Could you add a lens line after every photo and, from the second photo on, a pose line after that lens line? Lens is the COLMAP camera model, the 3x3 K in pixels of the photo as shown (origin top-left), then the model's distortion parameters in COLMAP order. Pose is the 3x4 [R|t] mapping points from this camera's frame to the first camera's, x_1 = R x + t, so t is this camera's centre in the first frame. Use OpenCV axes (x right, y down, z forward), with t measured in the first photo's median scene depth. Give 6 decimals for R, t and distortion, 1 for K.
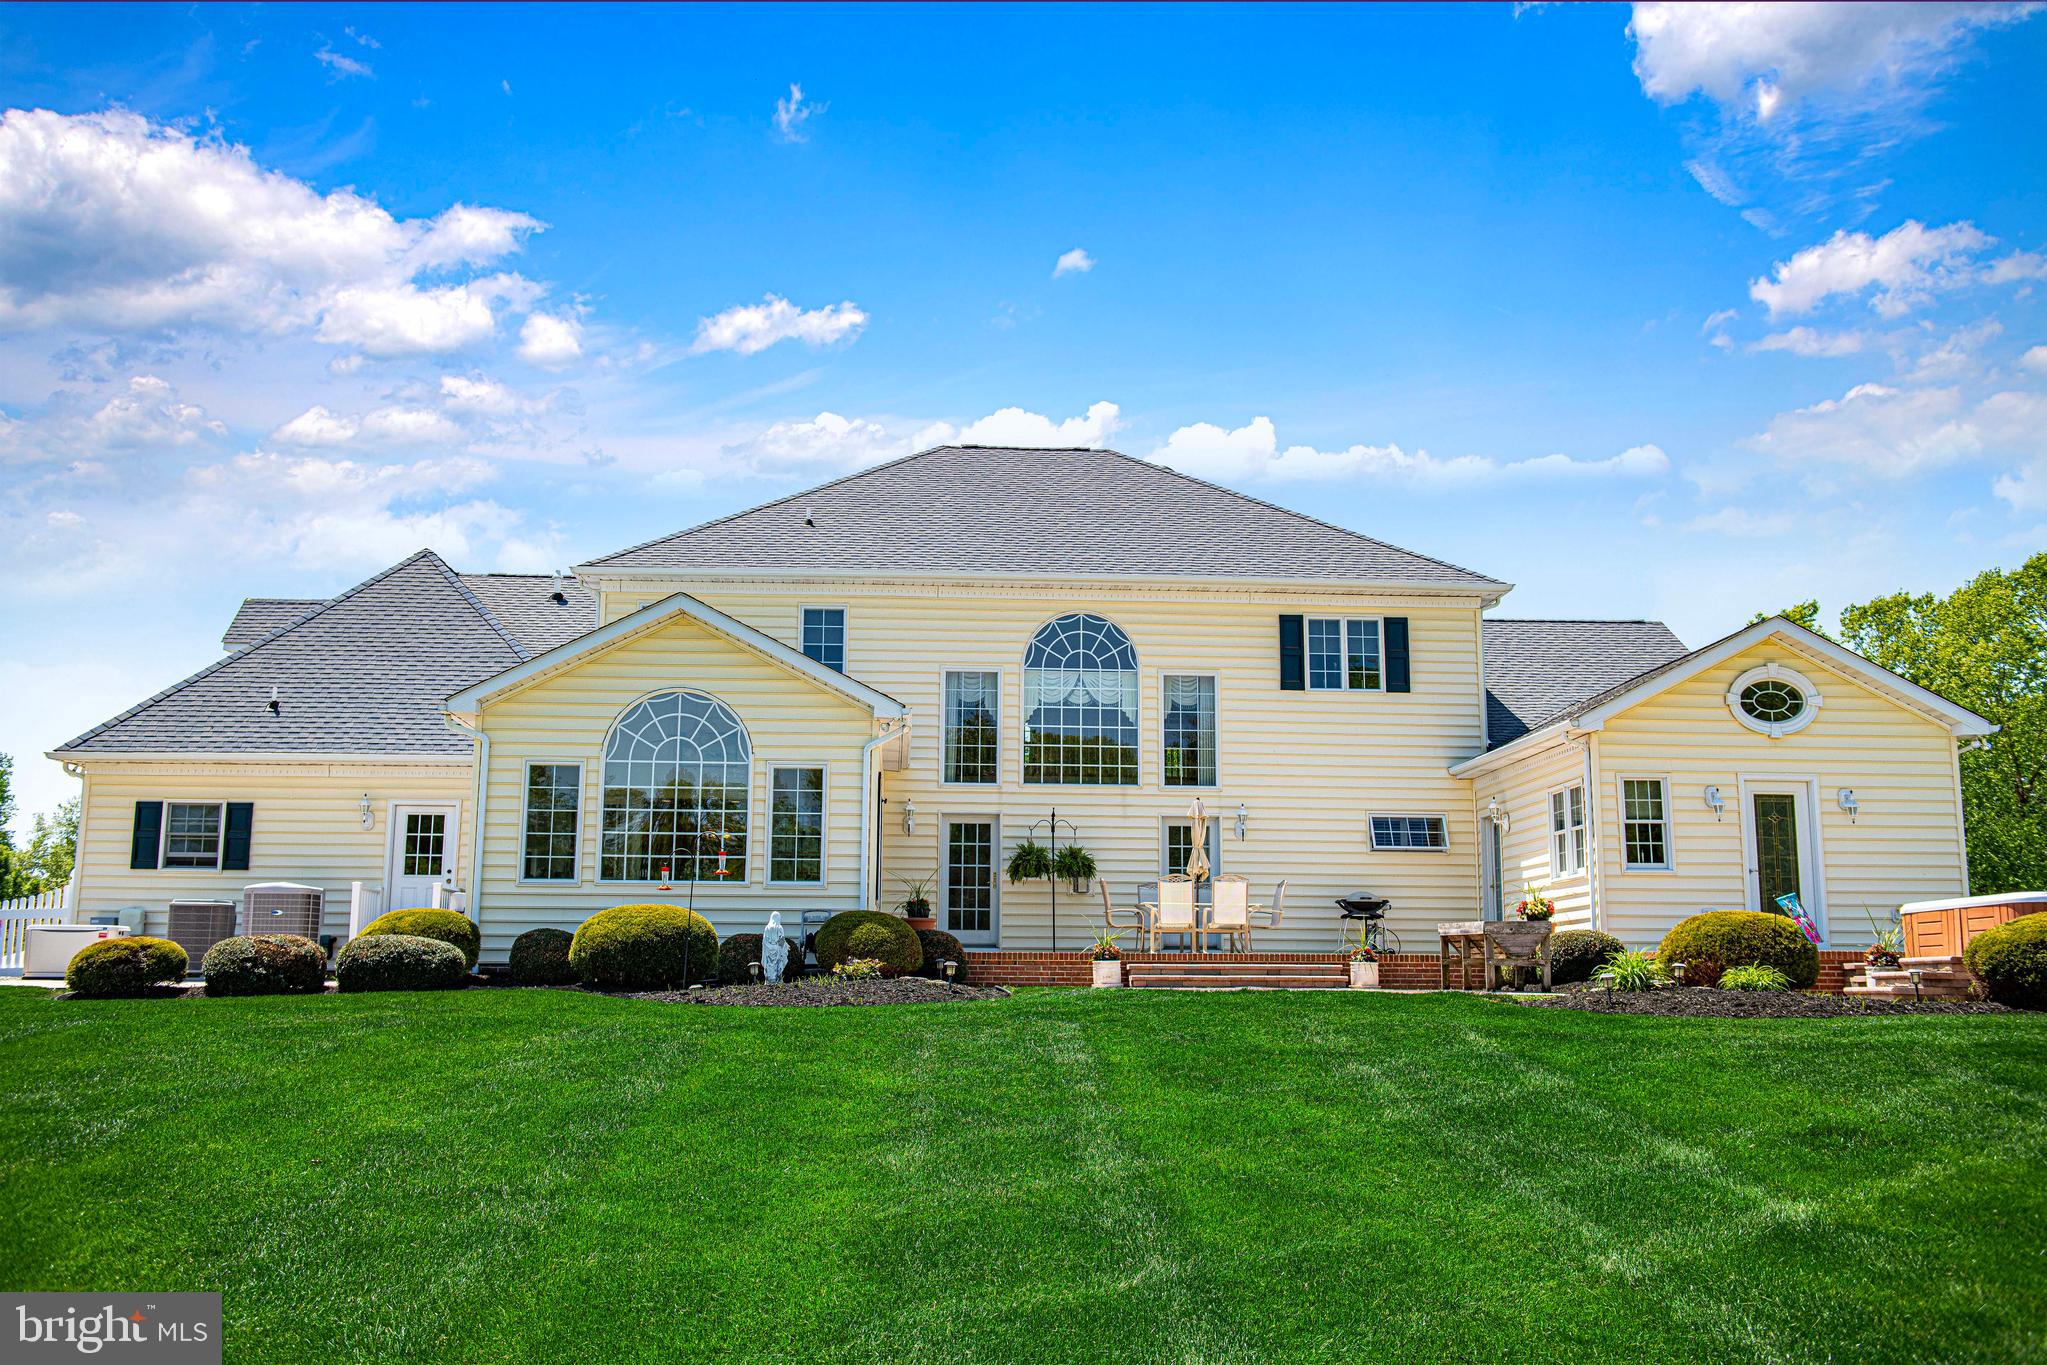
lens RADIAL K [[1903.9, 0, 1022.1], [0, 1903.9, 669.0], [0, 0, 1]] dist [0.010811, 0.000000]
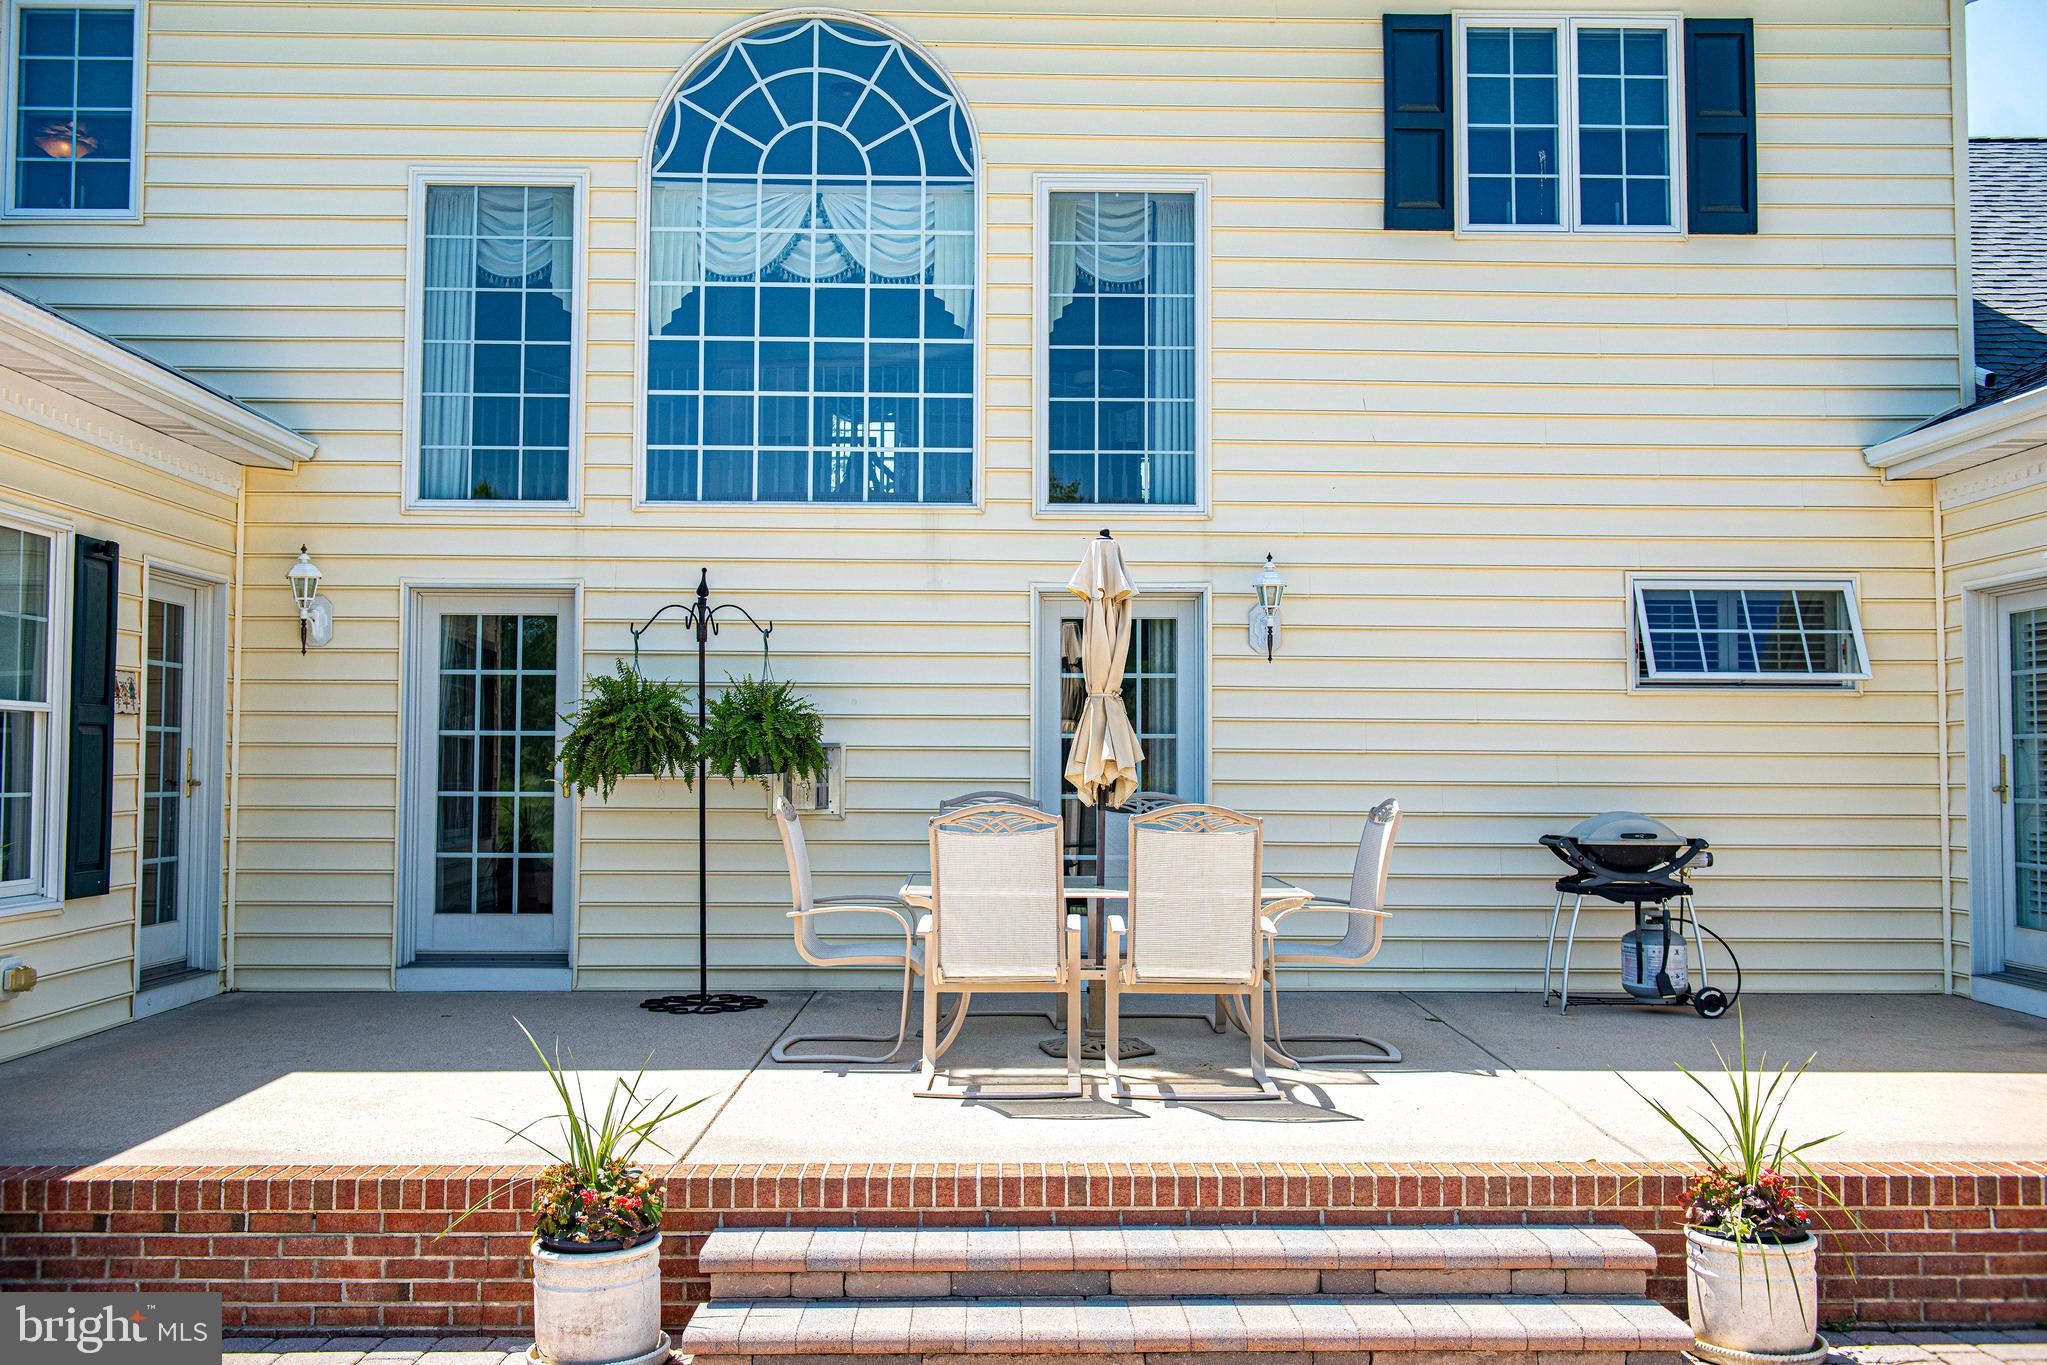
lens RADIAL K [[1903.9, 0, 1015.0], [0, 1903.9, 671.0], [0, 0, 1]] dist [0.010811, 0.000000]
pose [[0.998724, -0.004489, -0.050309, 0.086398], [0.010570, 0.992561, 0.121286, 0.049122], [0.049390, -0.121663, 0.991342, 0.647629]]
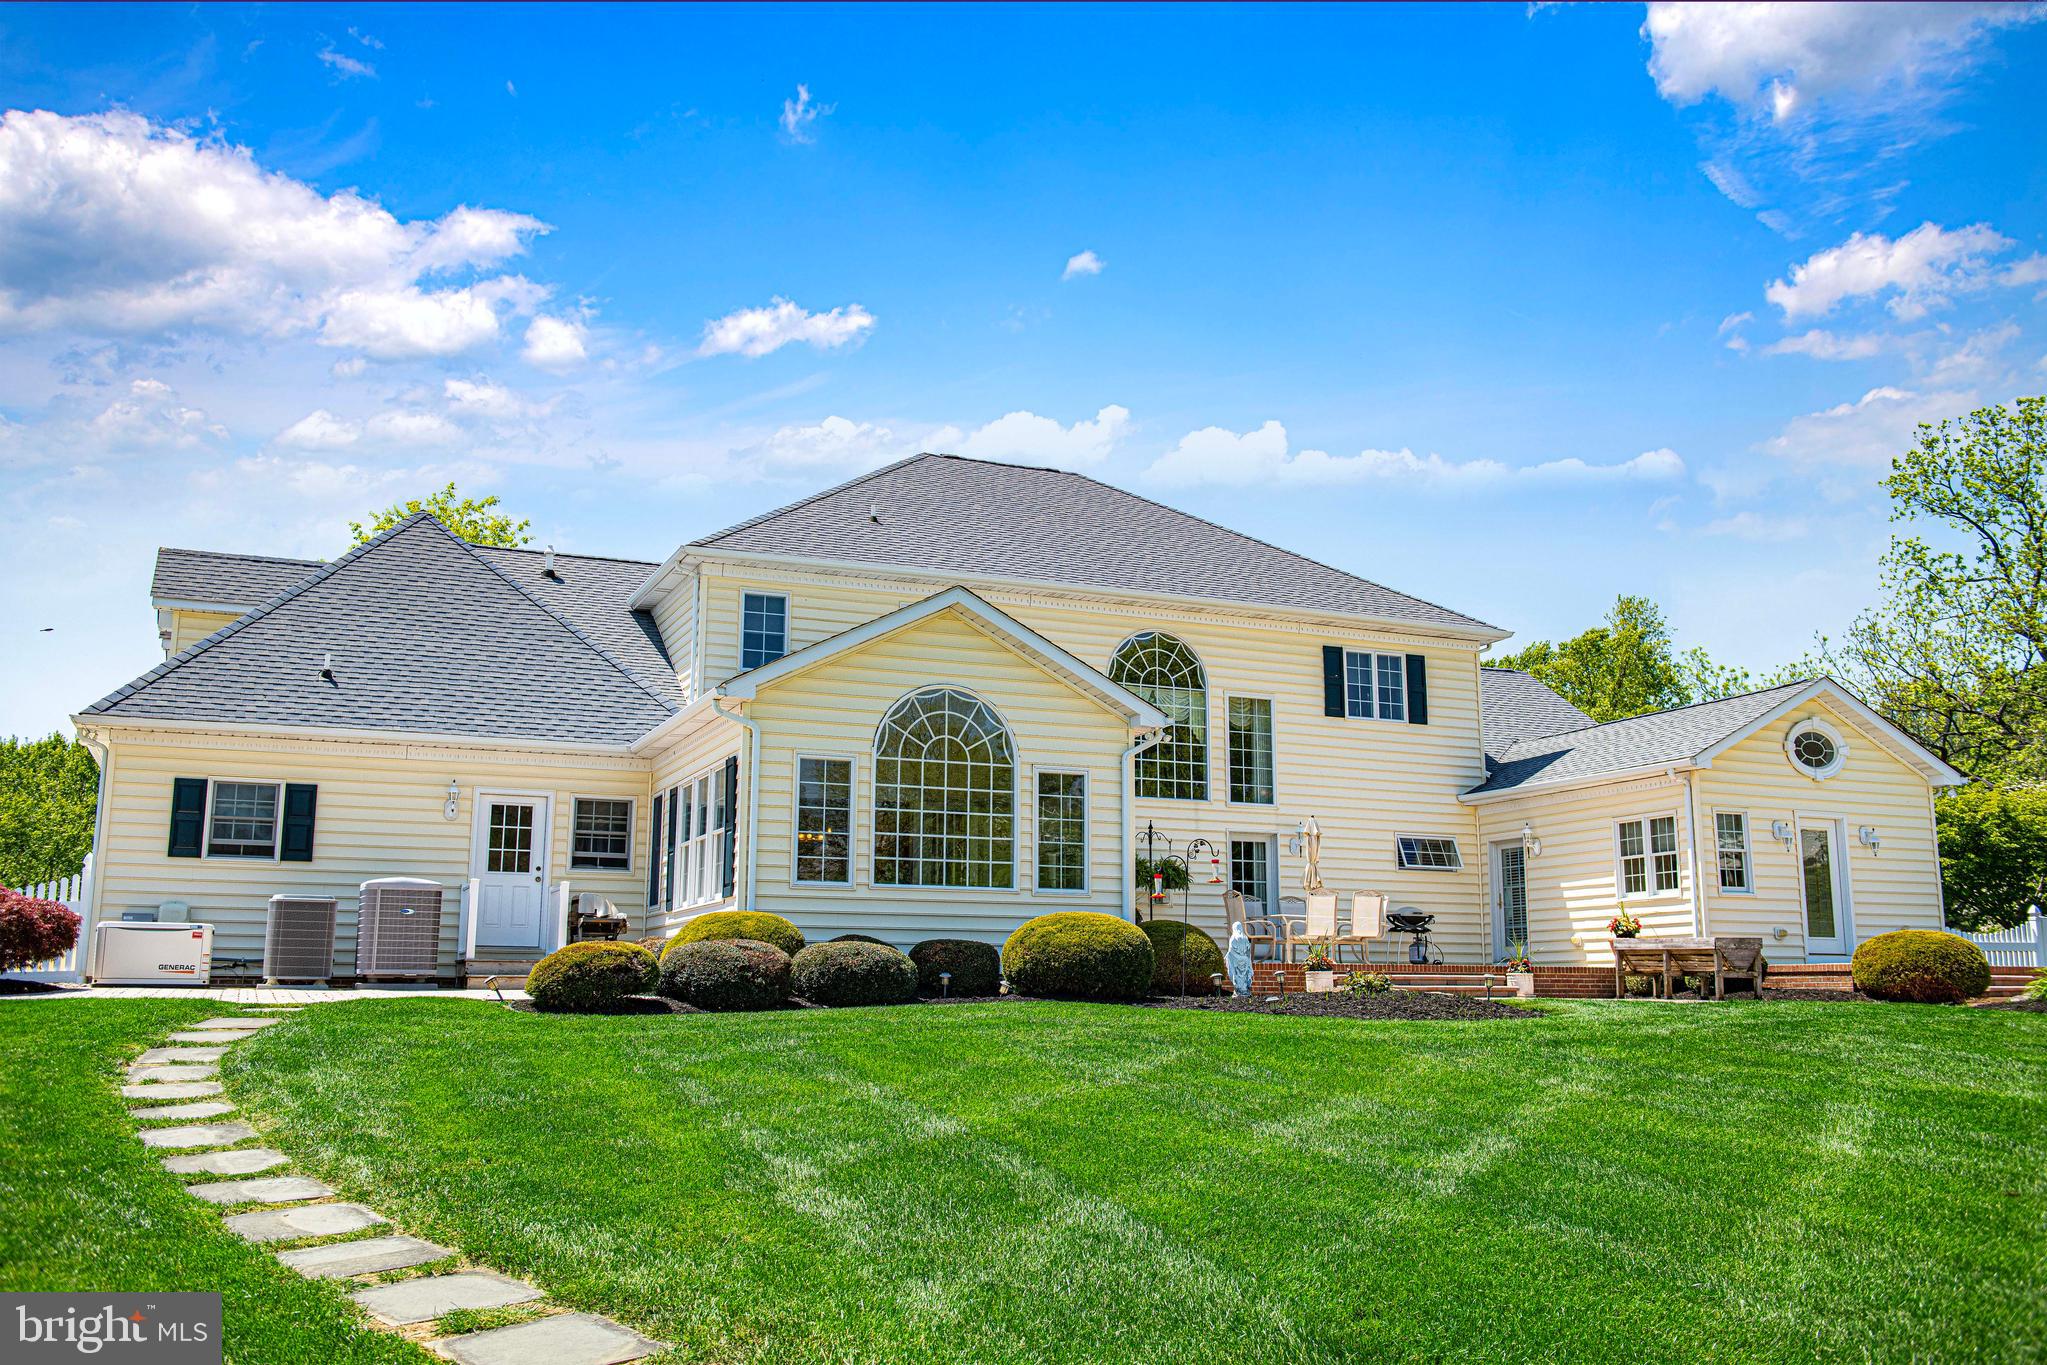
lens RADIAL K [[1799.3, 0, 1032.4], [0, 1799.3, 679.3], [0, 0, 1]] dist [-0.007777, -0.001991]
pose [[0.940323, 0.058416, 0.335231, -0.362250], [-0.056719, 0.998280, -0.014858, 0.014818], [-0.335522, -0.005042, 0.942019, 0.108083]]
